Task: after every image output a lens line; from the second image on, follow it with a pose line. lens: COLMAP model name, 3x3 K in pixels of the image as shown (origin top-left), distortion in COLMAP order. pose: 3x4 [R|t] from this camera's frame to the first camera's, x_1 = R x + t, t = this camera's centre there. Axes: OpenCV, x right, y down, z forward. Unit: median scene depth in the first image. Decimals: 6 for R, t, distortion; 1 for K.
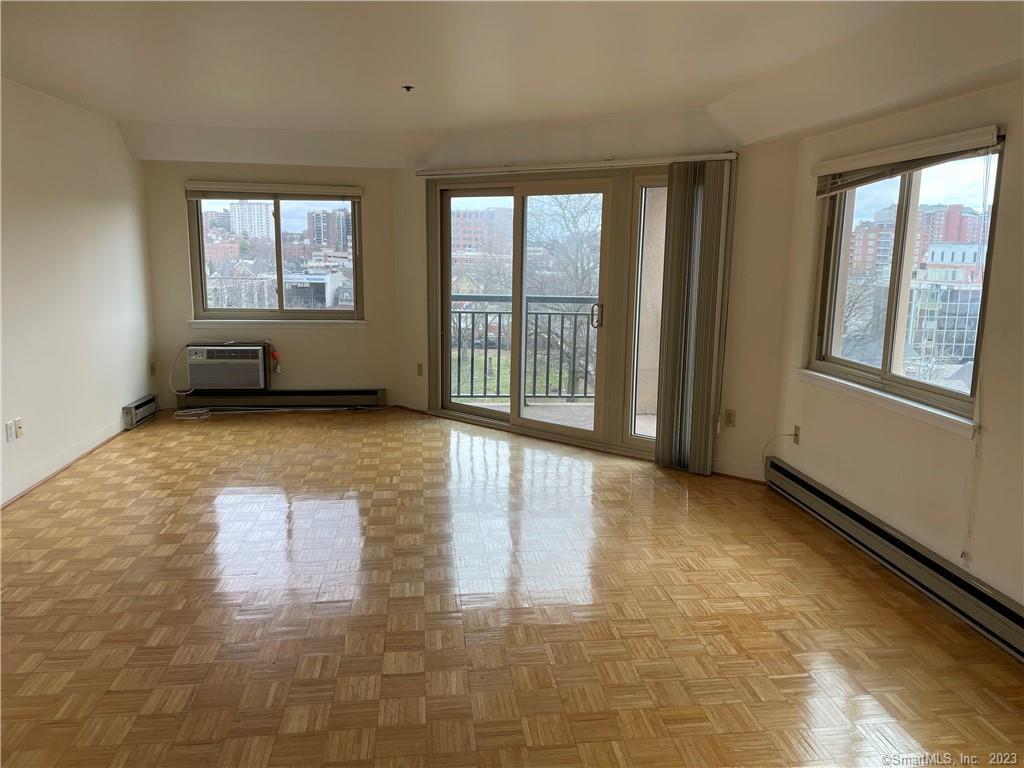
lens RADIAL K [[773.2, 0, 514.0], [0, 773.2, 385.6], [0, 0, 1]] dist [0.085163, -0.113348]
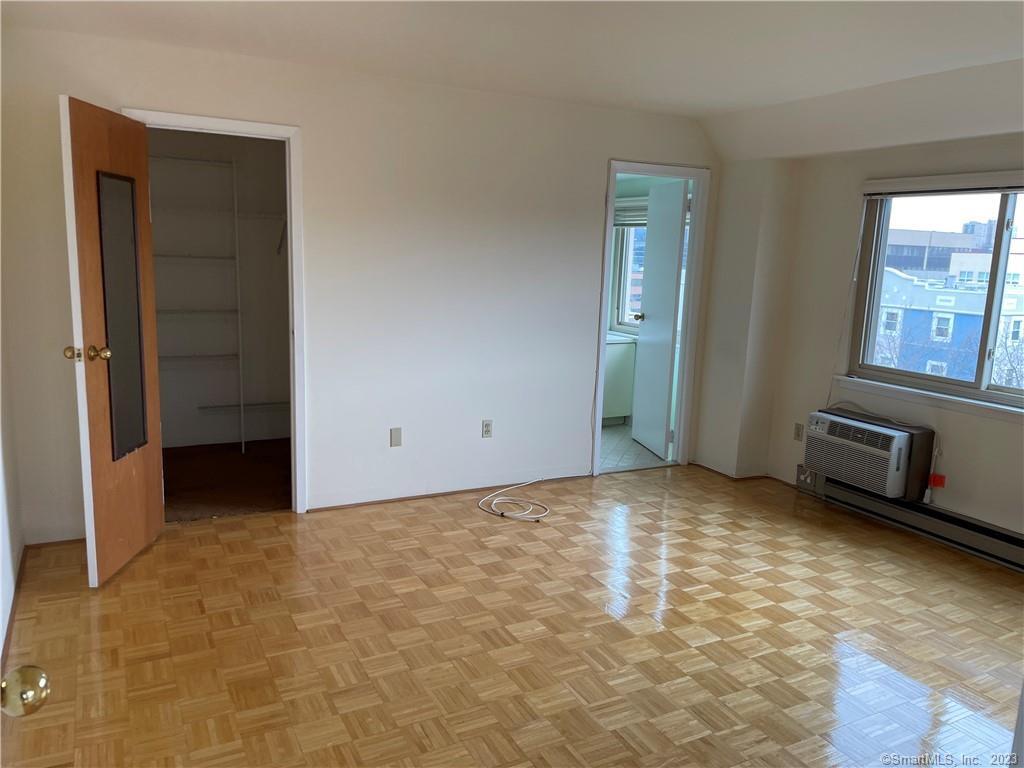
lens RADIAL K [[773.2, 0, 519.6], [0, 773.2, 384.7], [0, 0, 1]] dist [0.085163, -0.113348]
pose [[0.370857, 0.149548, -0.916570, 0.133652], [-0.183322, 0.979318, 0.085612, -0.085835], [0.910416, 0.136278, 0.390603, 0.473893]]
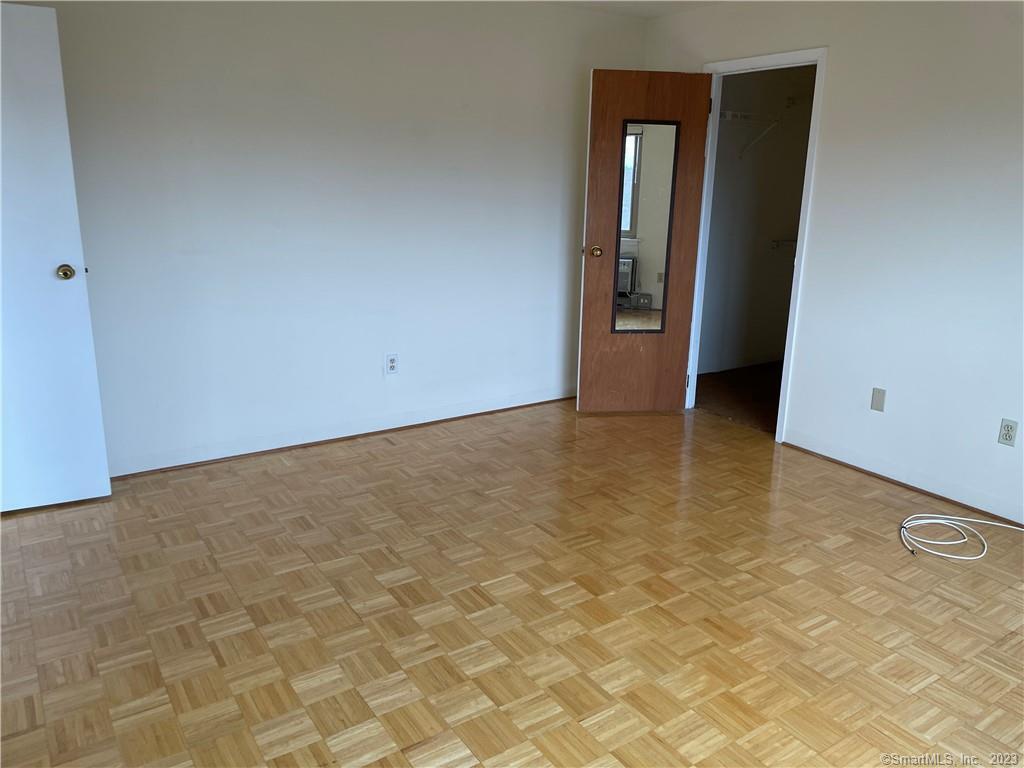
lens RADIAL K [[773.2, 0, 507.1], [0, 773.2, 381.5], [0, 0, 1]] dist [0.085163, -0.113348]
pose [[-0.894129, 0.081681, -0.440296, -0.023885], [-0.108844, 0.914098, 0.390613, -0.168969], [0.434380, 0.397182, -0.808431, 0.981545]]
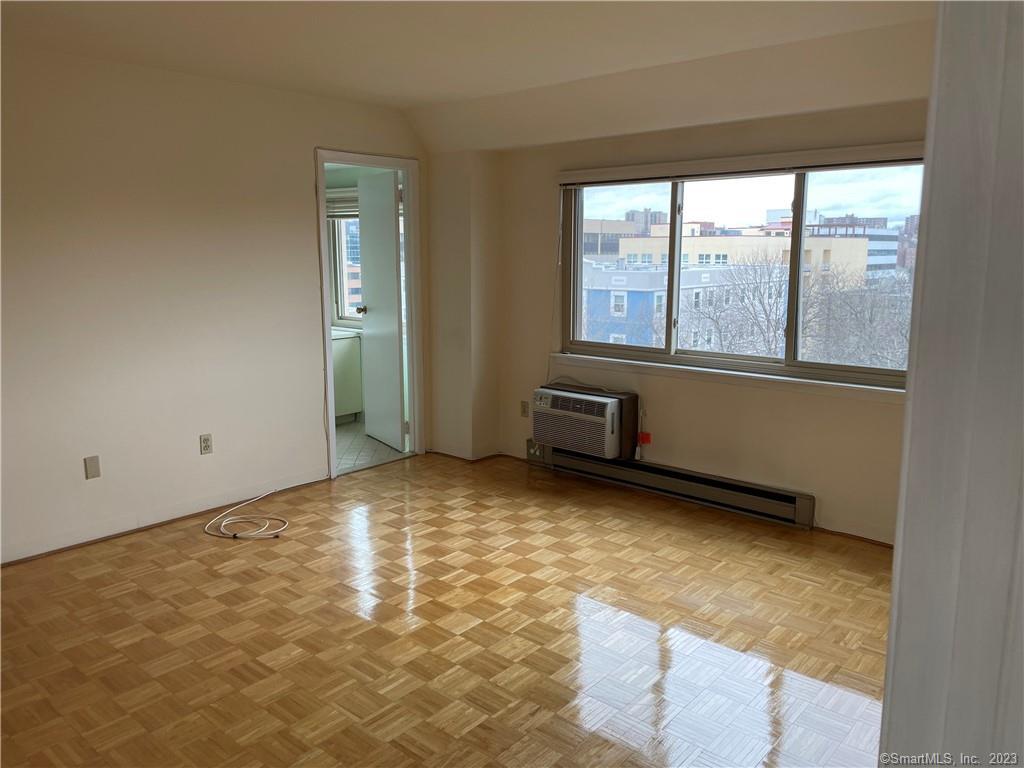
lens RADIAL K [[773.2, 0, 517.2], [0, 773.2, 371.7], [0, 0, 1]] dist [0.085163, -0.113348]
pose [[0.681034, 0.091353, -0.726531, 0.115926], [-0.106610, 0.993985, 0.025048, -0.082977], [0.724449, 0.060397, 0.686677, 0.468648]]
